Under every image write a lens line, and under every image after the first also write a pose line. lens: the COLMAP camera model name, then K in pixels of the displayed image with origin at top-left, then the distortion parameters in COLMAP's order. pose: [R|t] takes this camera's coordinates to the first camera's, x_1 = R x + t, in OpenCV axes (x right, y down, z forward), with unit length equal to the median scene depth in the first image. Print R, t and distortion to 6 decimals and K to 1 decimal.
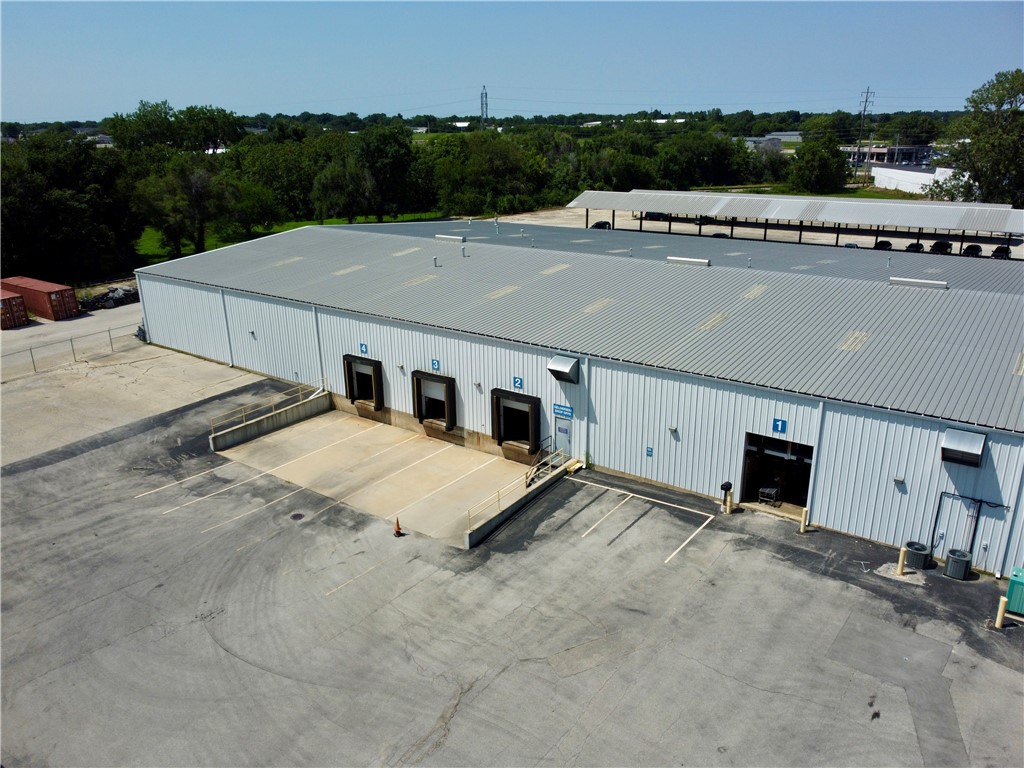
lens RADIAL K [[770.2, 0, 513.5], [0, 770.2, 389.4], [0, 0, 1]] dist [0.013759, -0.024151]
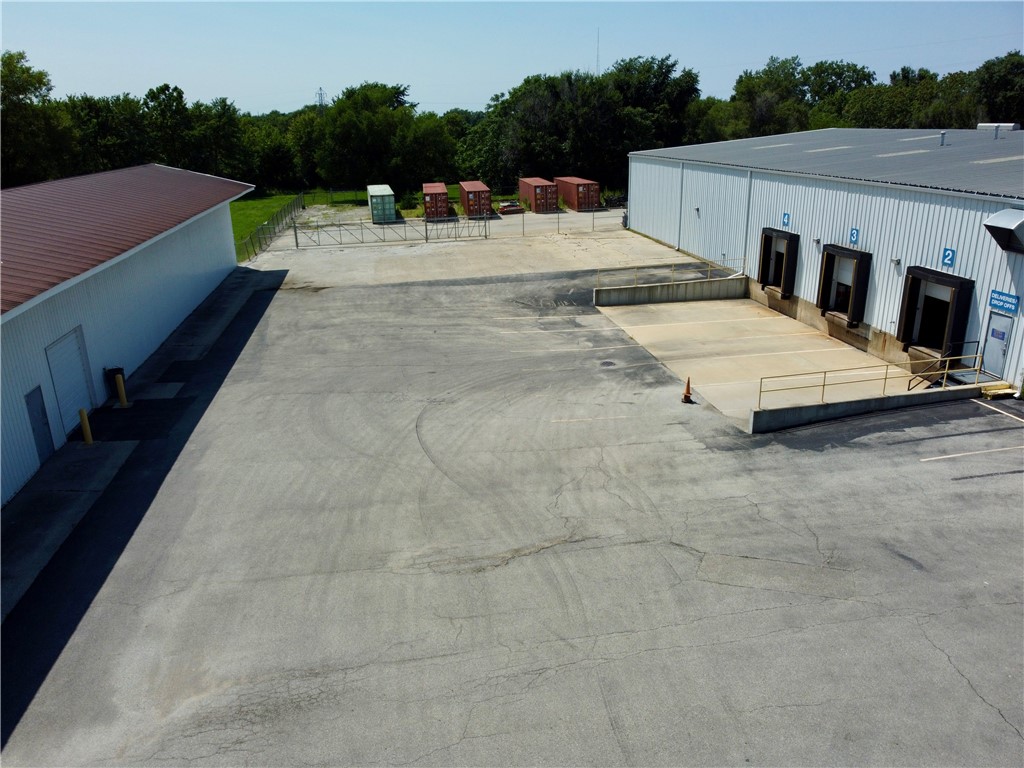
lens RADIAL K [[770.2, 0, 513.5], [0, 770.2, 389.4], [0, 0, 1]] dist [0.013759, -0.024151]
pose [[0.714852, 0.227274, -0.661311, 0.200960], [-0.219098, 0.970886, 0.096830, 0.118221], [0.664065, 0.075673, 0.743836, 0.254942]]
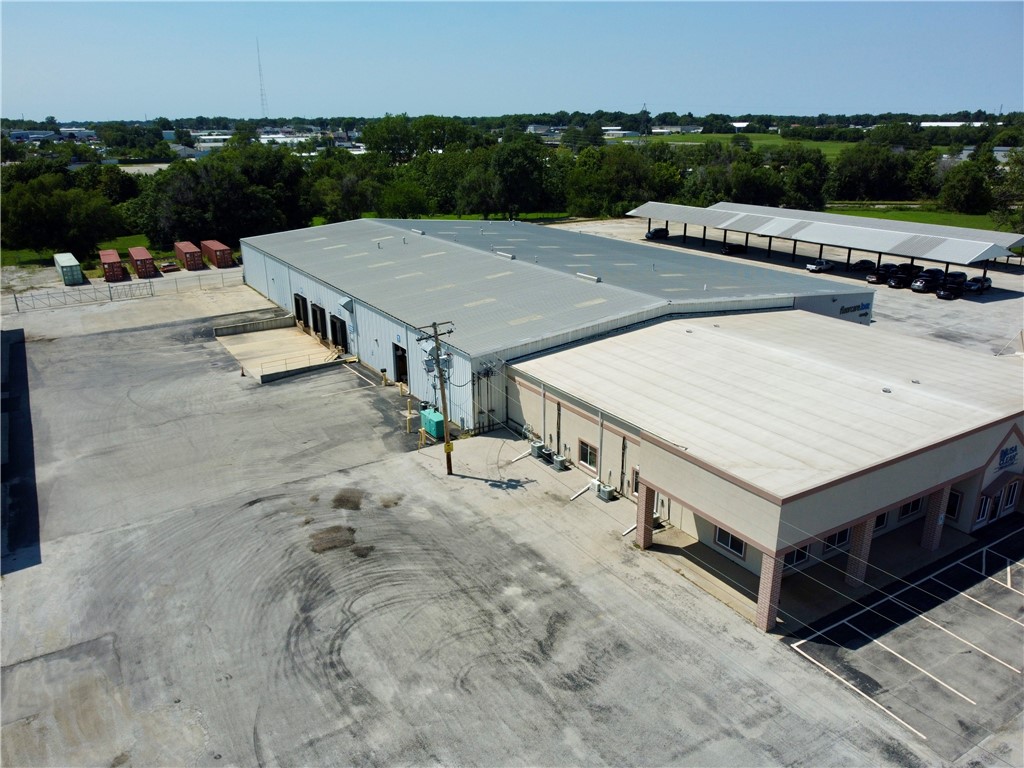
lens RADIAL K [[770.2, 0, 513.5], [0, 770.2, 389.4], [0, 0, 1]] dist [0.013759, -0.024151]
pose [[0.927063, 0.132013, -0.350893, 1.014583], [-0.129912, 0.991083, 0.029637, 0.062422], [0.351676, 0.018110, 0.935946, -0.522105]]
